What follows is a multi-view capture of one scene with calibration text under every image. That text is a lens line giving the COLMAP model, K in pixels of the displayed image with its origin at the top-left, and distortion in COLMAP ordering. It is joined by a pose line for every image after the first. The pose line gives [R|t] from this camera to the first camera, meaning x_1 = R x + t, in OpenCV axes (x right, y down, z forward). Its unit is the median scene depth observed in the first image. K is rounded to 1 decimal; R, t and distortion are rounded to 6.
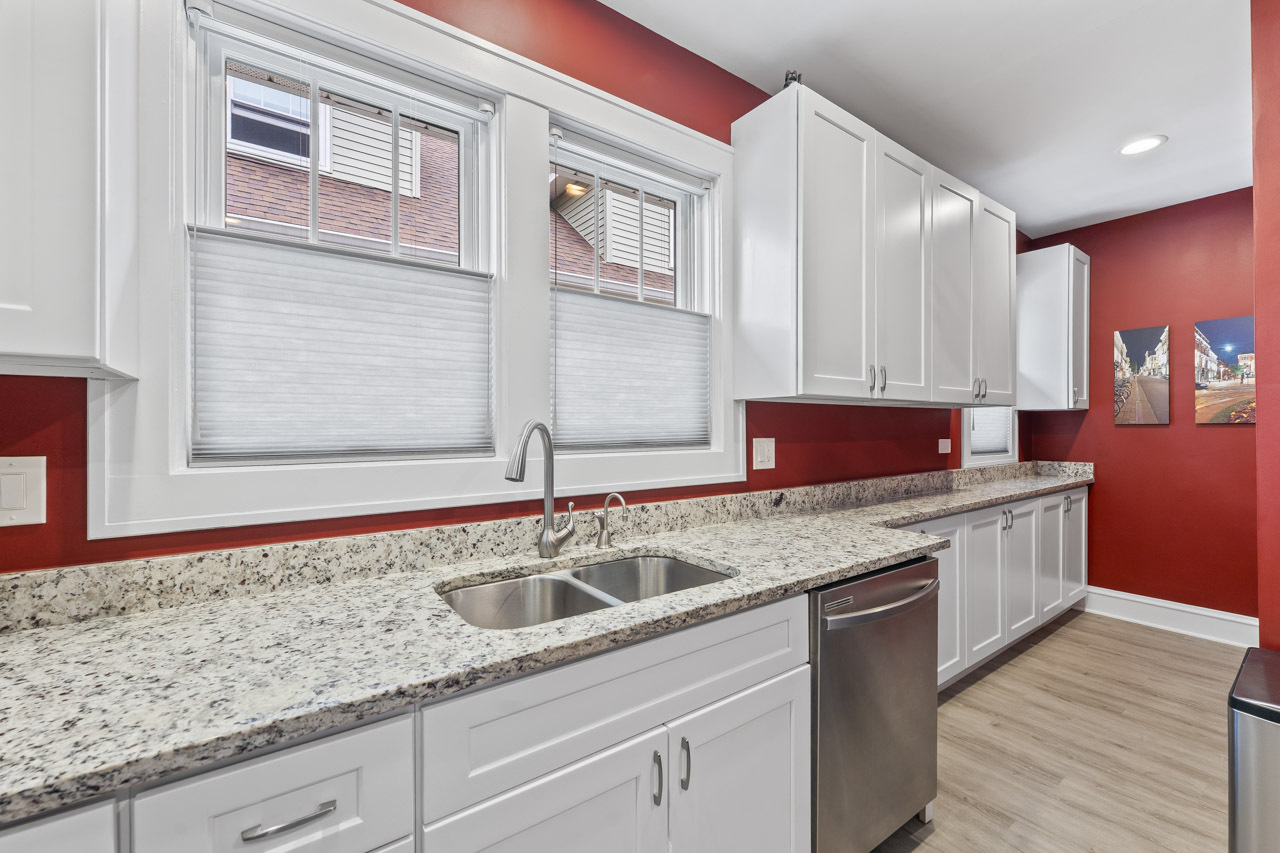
lens RADIAL K [[525.0, 0, 641.2], [0, 525.0, 427.2], [0, 0, 1]] dist [-0.000506, -0.000353]
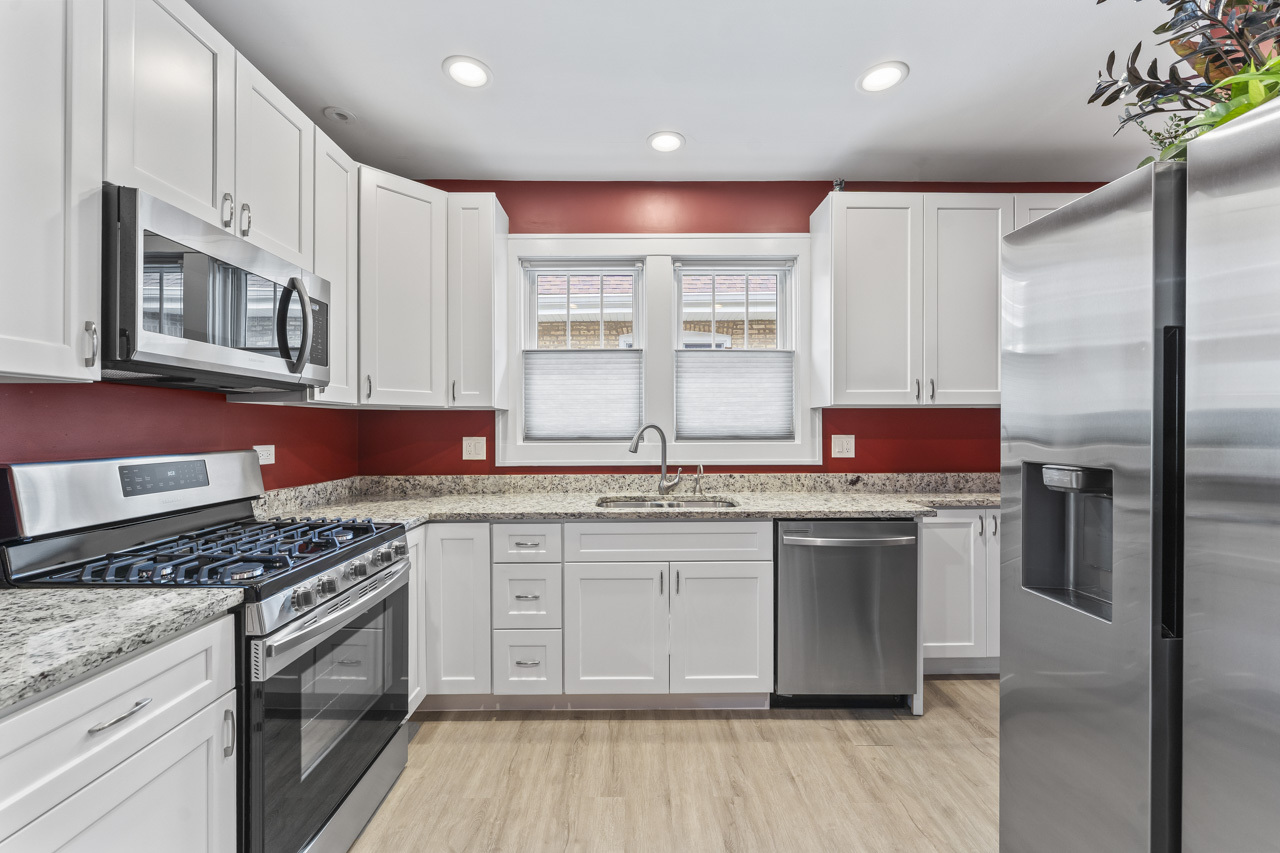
lens RADIAL K [[515.1, 0, 638.7], [0, 515.1, 427.1], [0, 0, 1]] dist [0.001316, -0.000046]
pose [[0.819719, 0.000293, -0.572766, 0.807266], [0.000780, 0.999998, 0.001628, -0.003423], [0.572765, -0.001781, 0.819717, -0.579944]]
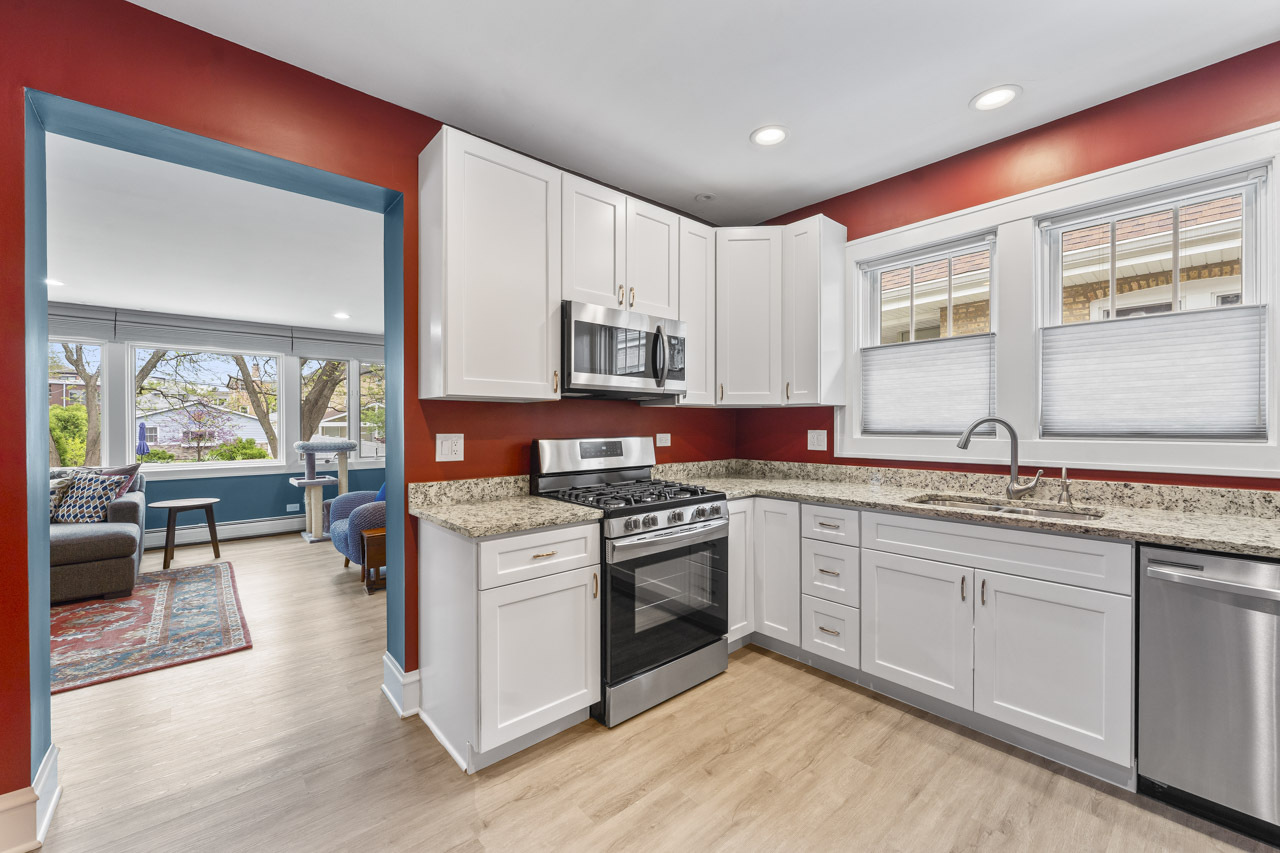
lens RADIAL K [[514.0, 0, 638.4], [0, 514.0, 423.8], [0, 0, 1]] dist [-0.001420, -0.000113]
pose [[0.099639, 0.003925, -0.995016, 1.284677], [0.003560, 0.999984, 0.004301, -0.002541], [0.995017, -0.003971, 0.099624, -0.328513]]
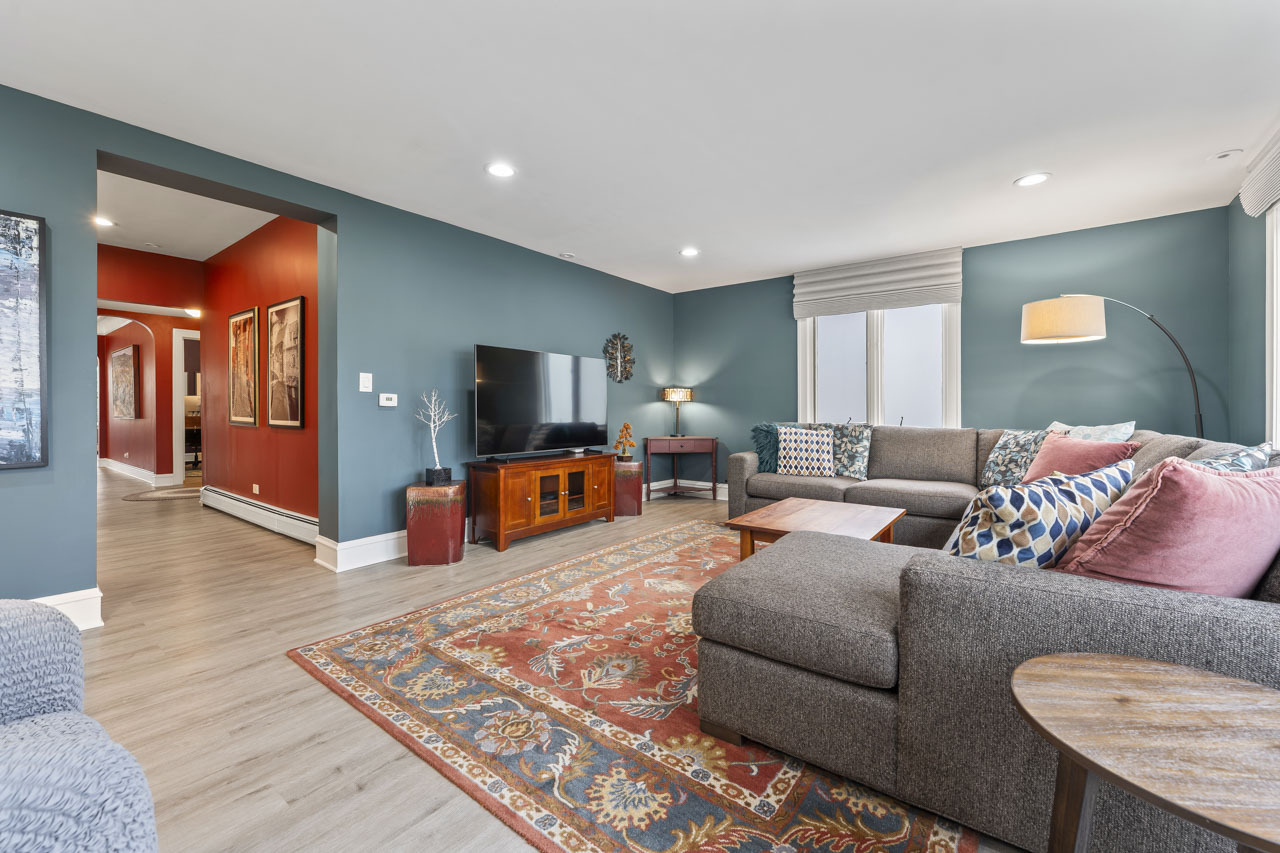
lens RADIAL K [[518.5, 0, 640.1], [0, 518.5, 409.5], [0, 0, 1]] dist [-0.000218, 0.000145]
pose [[-0.293908, 0.005232, 0.955819, -2.438366], [0.000944, 0.999986, -0.005184, 0.169985], [-0.955833, -0.000621, -0.293909, -2.096918]]
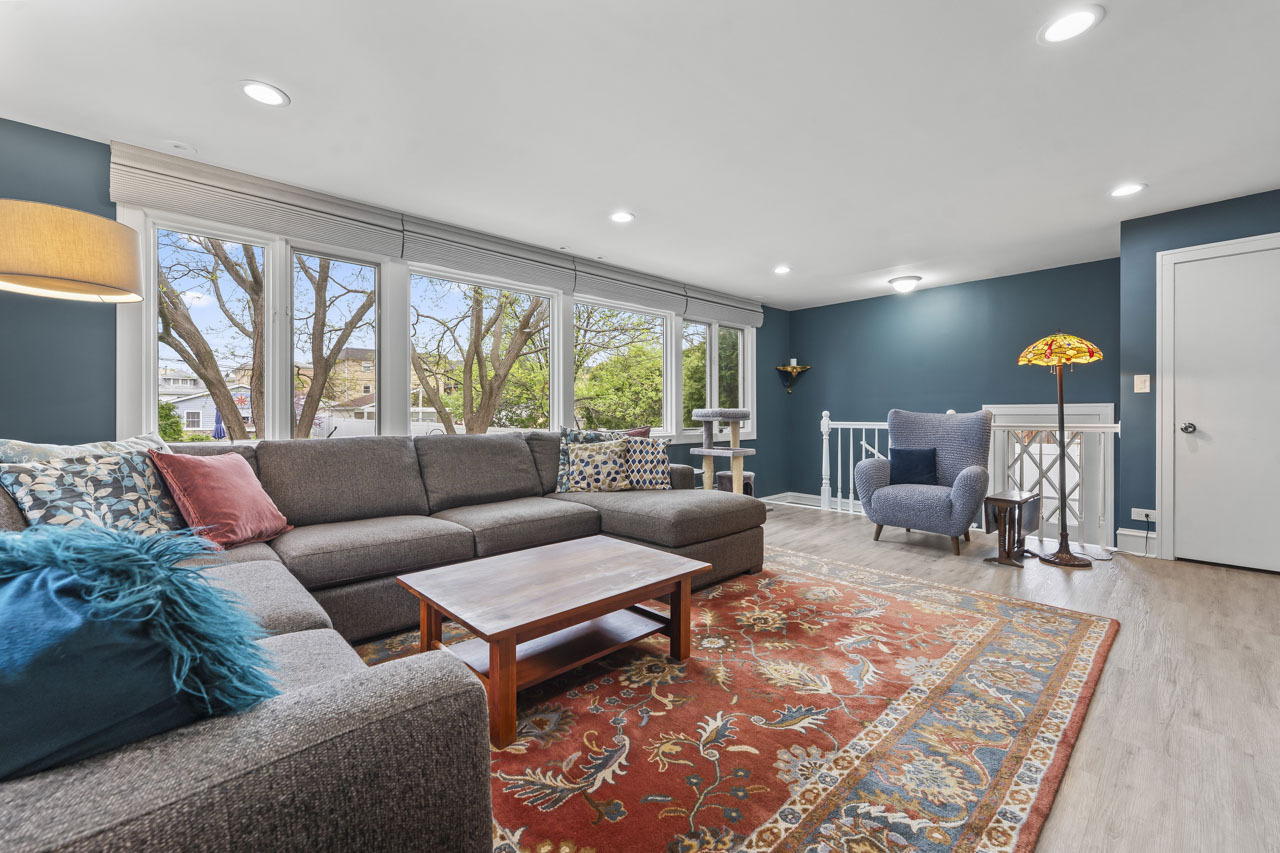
lens RADIAL K [[518.5, 0, 640.1], [0, 518.5, 409.5], [0, 0, 1]] dist [-0.000218, 0.000145]
pose [[0.127506, -0.002493, -0.991835, 0.700533], [0.001053, 0.999997, -0.002378, 0.149918], [0.991837, -0.000741, 0.127508, -3.337745]]
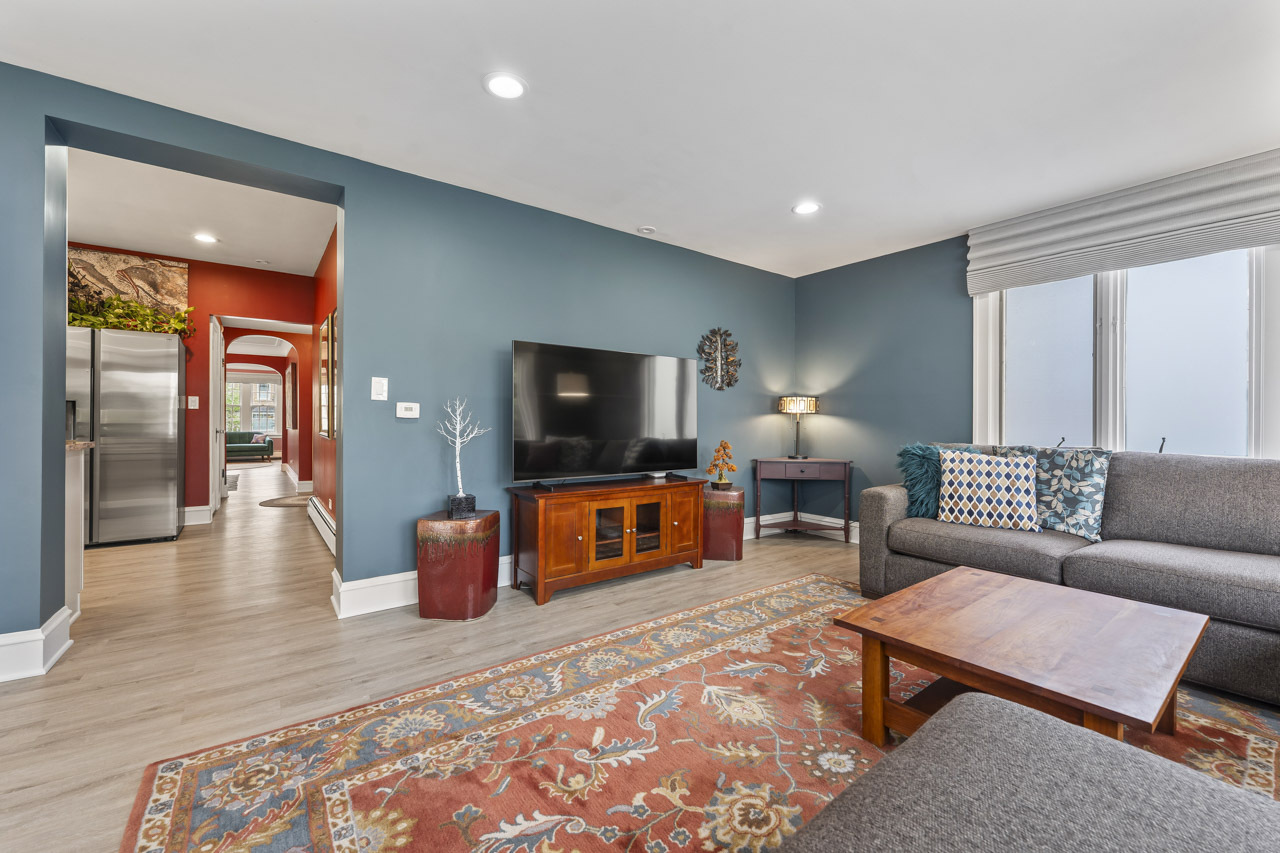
lens RADIAL K [[514.0, 0, 638.4], [0, 514.0, 423.8], [0, 0, 1]] dist [-0.001420, -0.000113]
pose [[-0.021367, 0.002780, 0.999768, -1.796103], [-0.006038, 0.999978, -0.002910, 0.164357], [-0.999753, -0.006099, -0.021350, -2.512721]]
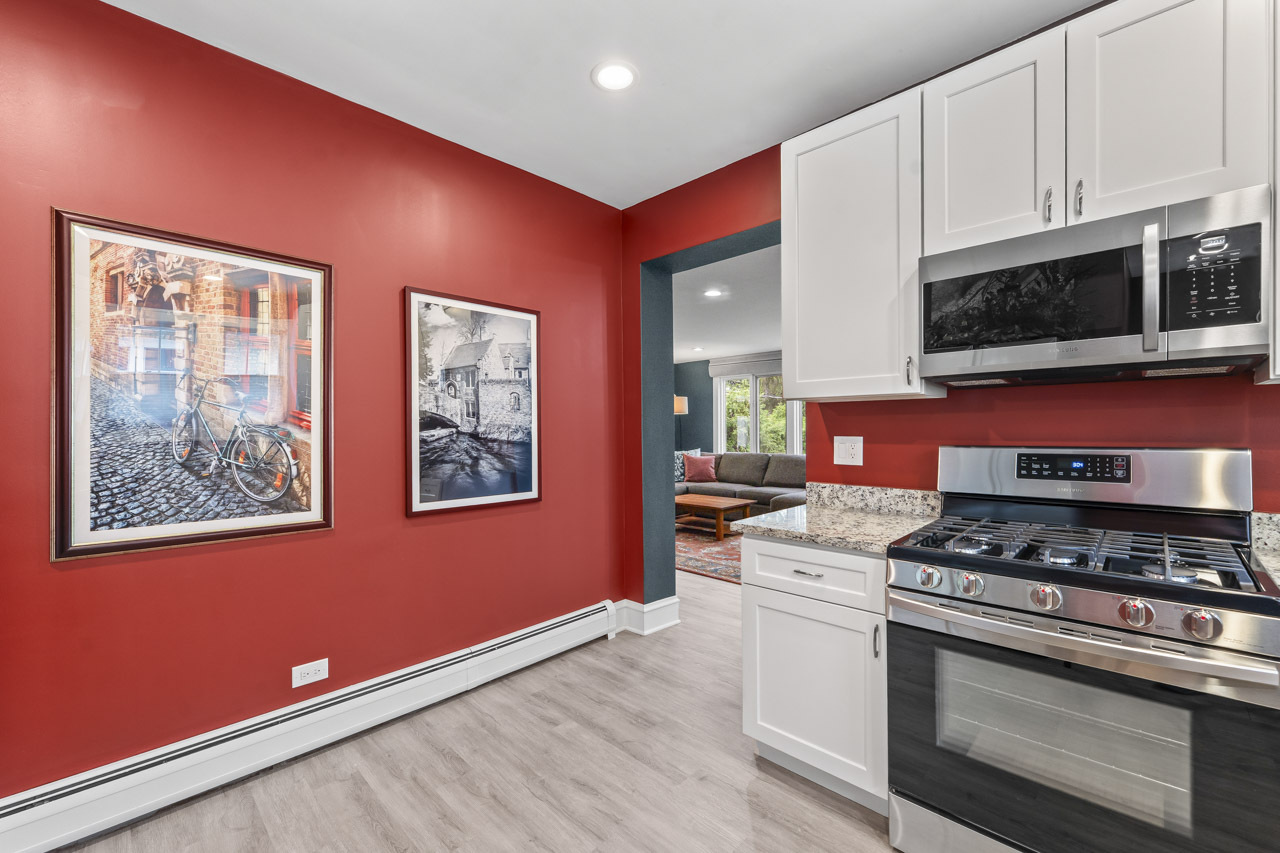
lens RADIAL K [[525.0, 0, 641.2], [0, 525.0, 427.2], [0, 0, 1]] dist [-0.000506, -0.000353]
pose [[-0.983478, 0.012374, -0.180602, 0.549313], [0.013282, 0.999904, -0.003821, 0.002832], [0.180537, -0.006157, -0.983549, 0.664957]]
